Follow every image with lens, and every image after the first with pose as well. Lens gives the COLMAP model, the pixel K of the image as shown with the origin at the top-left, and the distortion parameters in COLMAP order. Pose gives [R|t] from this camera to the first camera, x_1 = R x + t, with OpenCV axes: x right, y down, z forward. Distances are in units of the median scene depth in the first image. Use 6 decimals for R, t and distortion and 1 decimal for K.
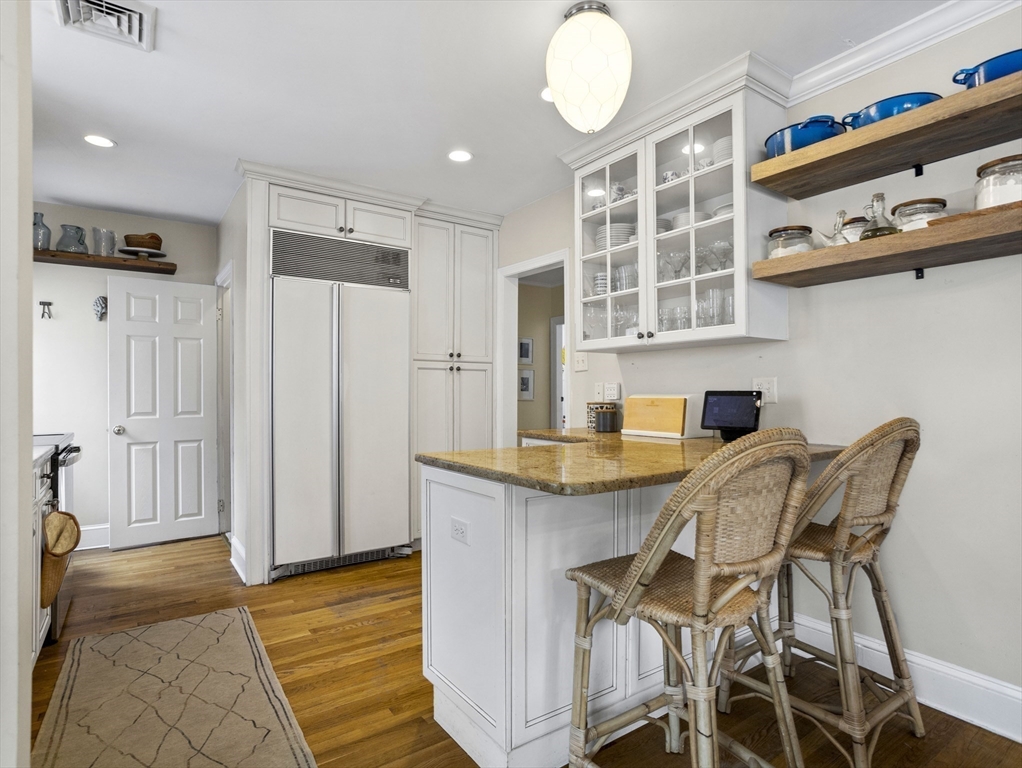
lens RADIAL K [[553.2, 0, 511.6], [0, 553.2, 386.1], [0, 0, 1]] dist [-0.001998, 0.000611]
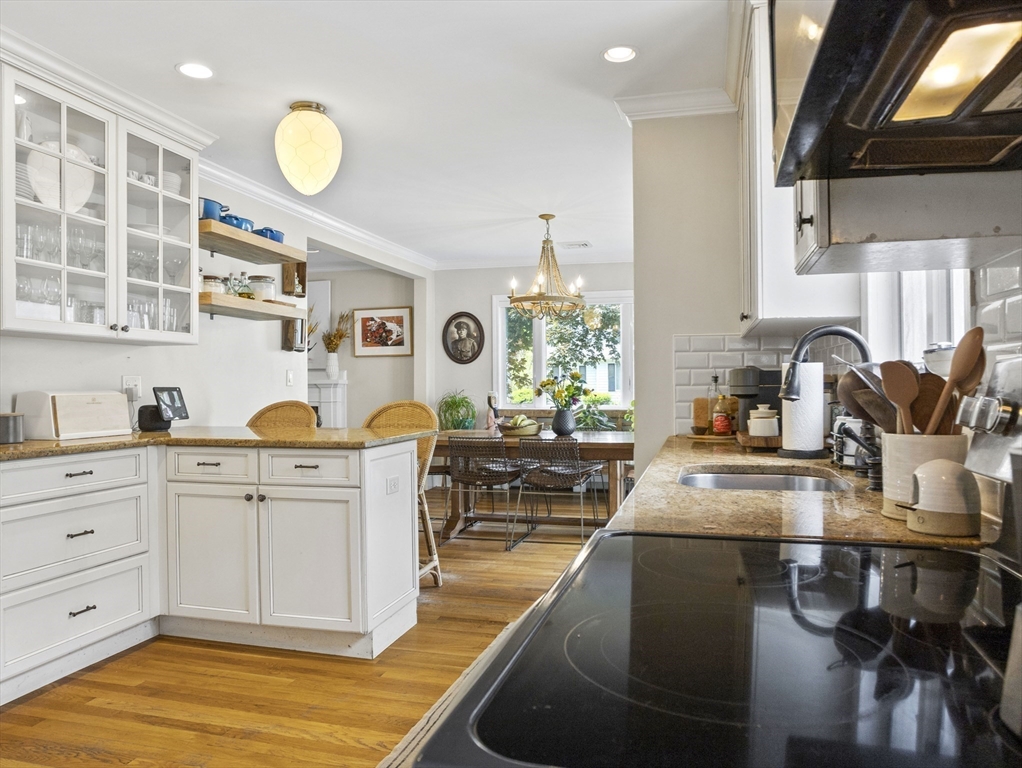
lens RADIAL K [[553.2, 0, 513.1], [0, 553.2, 385.8], [0, 0, 1]] dist [-0.001998, 0.000611]
pose [[-0.602420, 0.000029, 0.798180, -0.918155], [-0.011572, 0.999895, -0.008770, 0.007165], [-0.798096, -0.014520, -0.602356, 1.034916]]
